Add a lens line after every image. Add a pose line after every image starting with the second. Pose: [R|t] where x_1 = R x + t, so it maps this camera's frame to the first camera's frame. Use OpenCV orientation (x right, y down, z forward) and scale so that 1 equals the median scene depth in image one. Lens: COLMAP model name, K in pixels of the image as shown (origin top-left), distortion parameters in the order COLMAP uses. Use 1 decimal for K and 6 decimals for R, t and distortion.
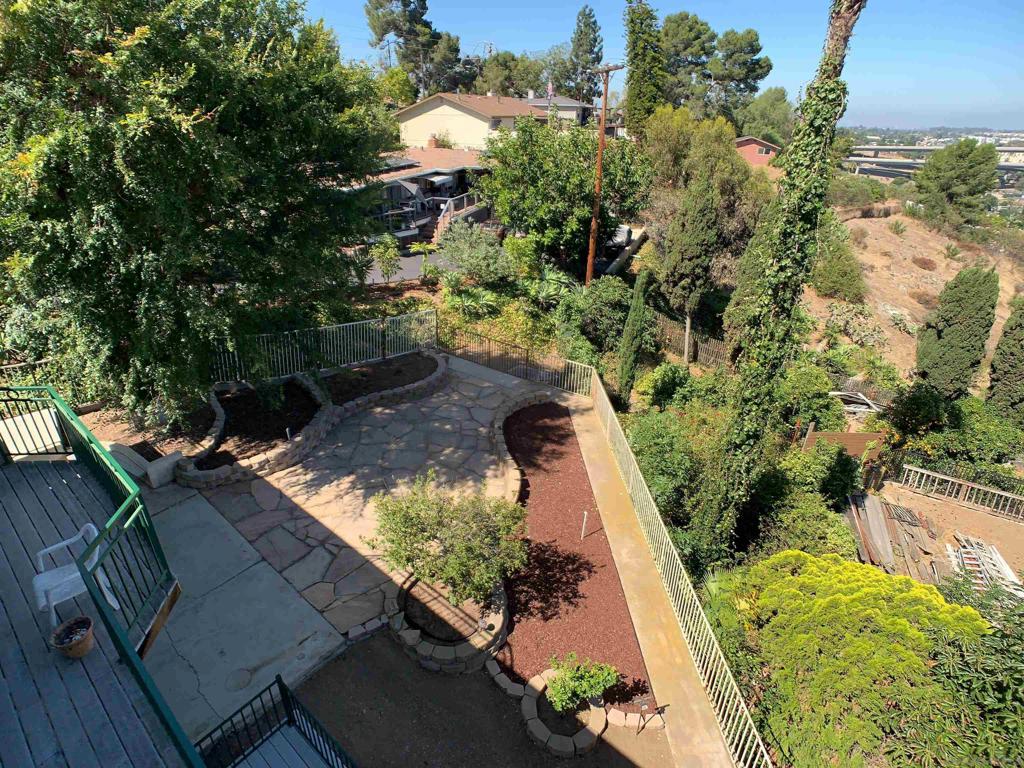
lens RADIAL K [[529.4, 0, 506.8], [0, 529.4, 370.8], [0, 0, 1]] dist [-0.060486, 0.028695]
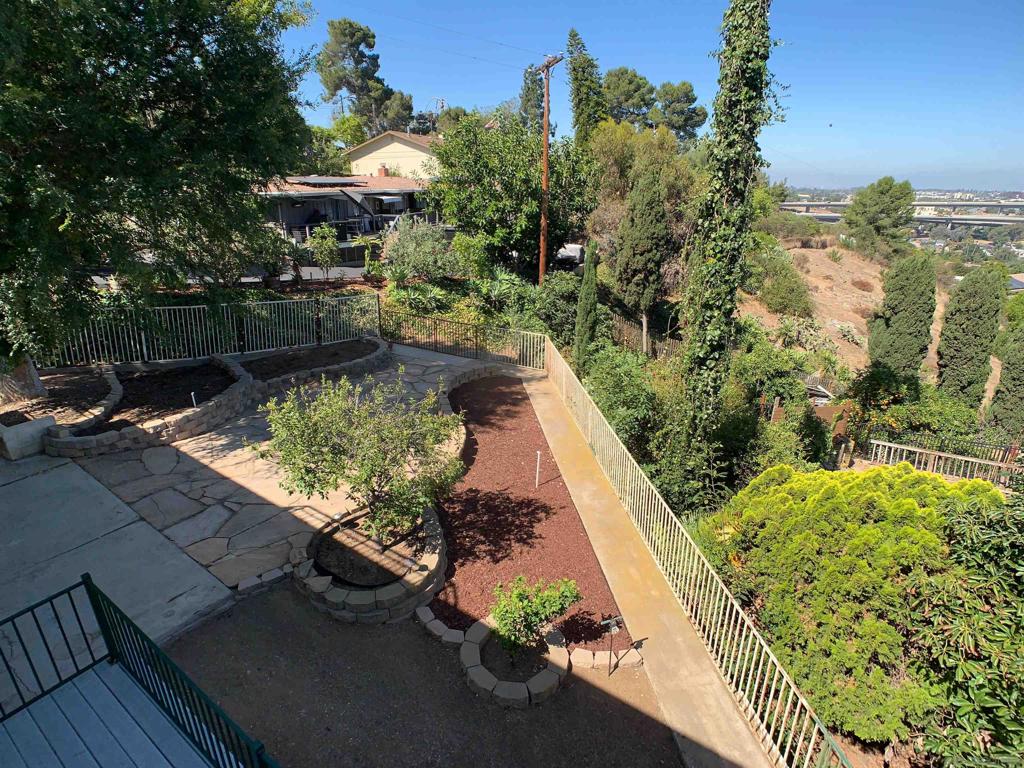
lens RADIAL K [[526.1, 0, 516.6], [0, 526.1, 377.4], [0, 0, 1]] dist [-0.044365, 0.014674]
pose [[0.995552, -0.042675, 0.083992, 0.010334], [0.050690, 0.994116, -0.095724, 0.050802], [-0.079413, 0.099555, 0.991858, 0.029374]]
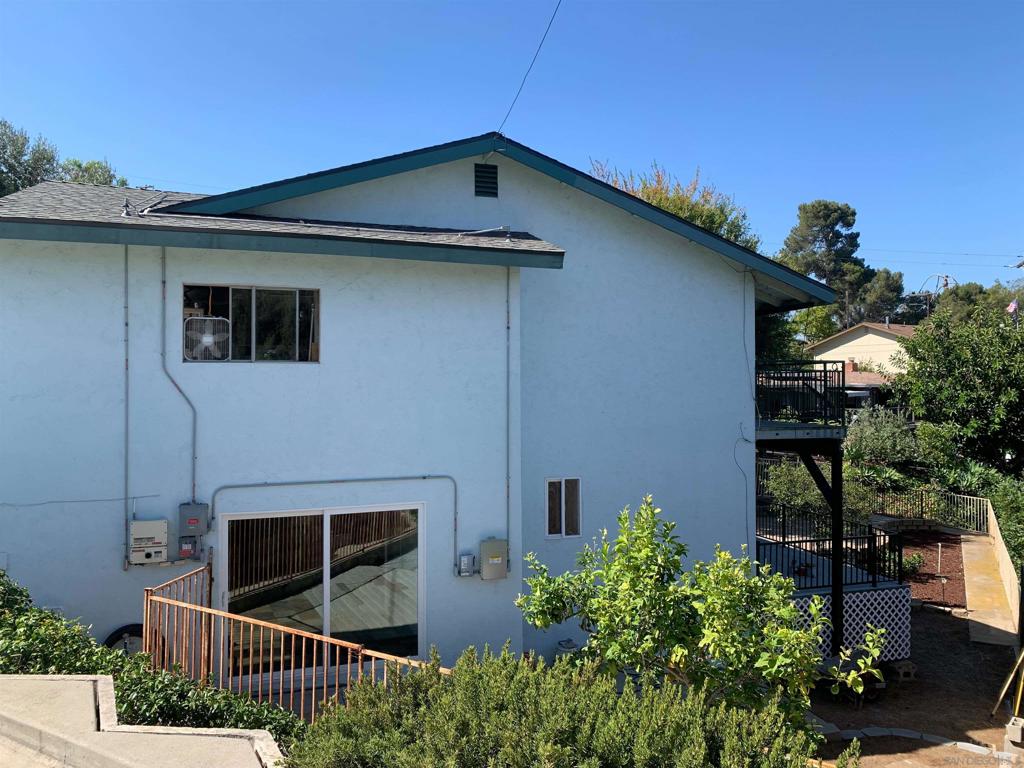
lens RADIAL K [[781.4, 0, 512.7], [0, 781.4, 370.6], [0, 0, 1]] dist [0.004845, 0.007106]
pose [[0.848655, -0.026710, -0.528271, 0.062832], [-0.219194, 0.891176, -0.397188, 0.191169], [0.481391, 0.452870, 0.750447, -0.233789]]
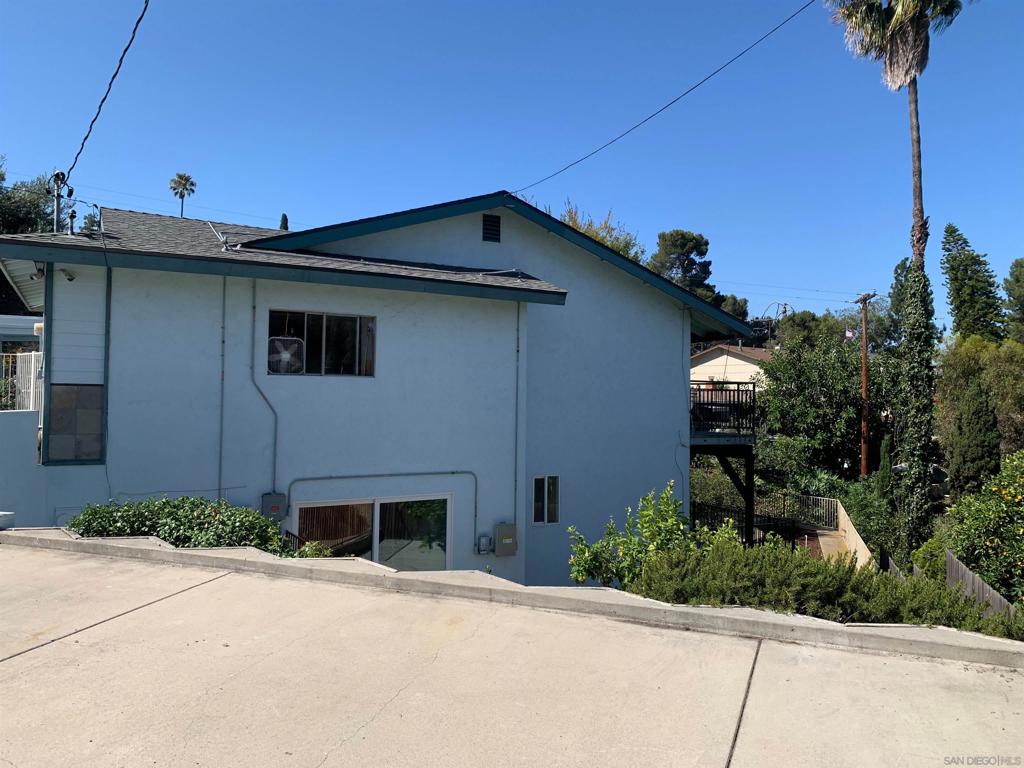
lens RADIAL K [[781.5, 0, 506.9], [0, 781.5, 361.0], [0, 0, 1]] dist [0.010323, -0.002958]
pose [[0.927552, -0.019477, -0.373187, 0.044651], [-0.164599, 0.875257, -0.454788, 0.218182], [0.335493, 0.483265, 0.808641, -0.289584]]
